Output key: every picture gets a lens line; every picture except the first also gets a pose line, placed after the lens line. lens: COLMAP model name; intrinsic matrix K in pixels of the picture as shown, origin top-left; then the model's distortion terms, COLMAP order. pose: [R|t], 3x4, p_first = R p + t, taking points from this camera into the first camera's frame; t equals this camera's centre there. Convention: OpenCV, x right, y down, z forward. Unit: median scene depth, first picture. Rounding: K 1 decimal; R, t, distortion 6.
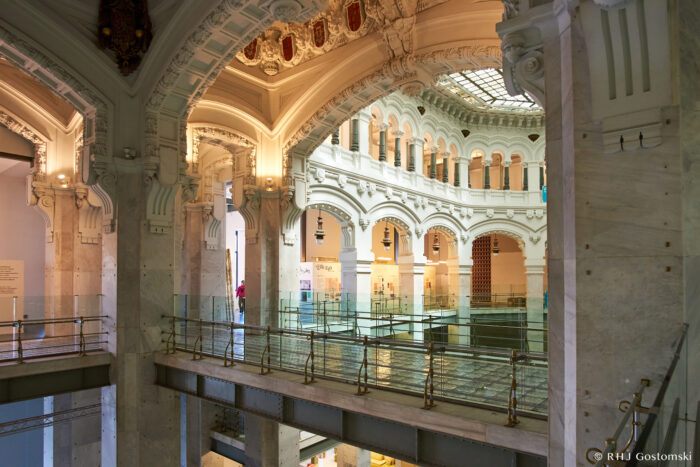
lens RADIAL K [[438.8, 0, 374.9], [0, 438.8, 268.1], [0, 0, 1]] dist [-0.019904, 0.000823]
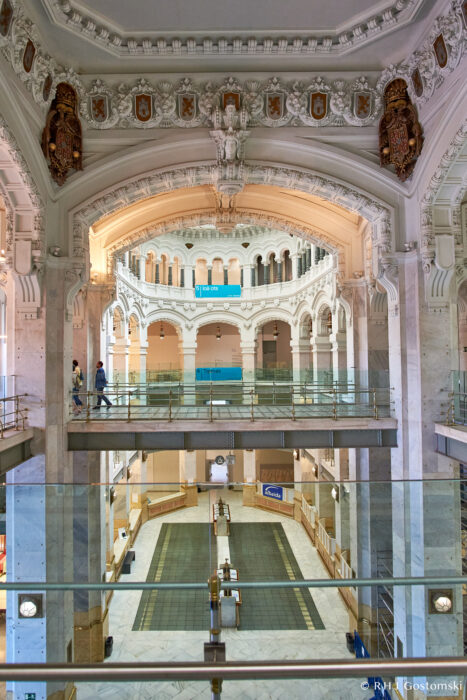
lens RADIAL K [[458.1, 0, 210.0], [0, 458.1, 338.4], [0, 0, 1]] dist [-0.024146, 0.005735]
pose [[0.791632, 0.017295, 0.610753, -0.430451], [-0.005647, 0.999764, -0.020992, -0.004414], [-0.610972, 0.013169, 0.791543, -0.090189]]
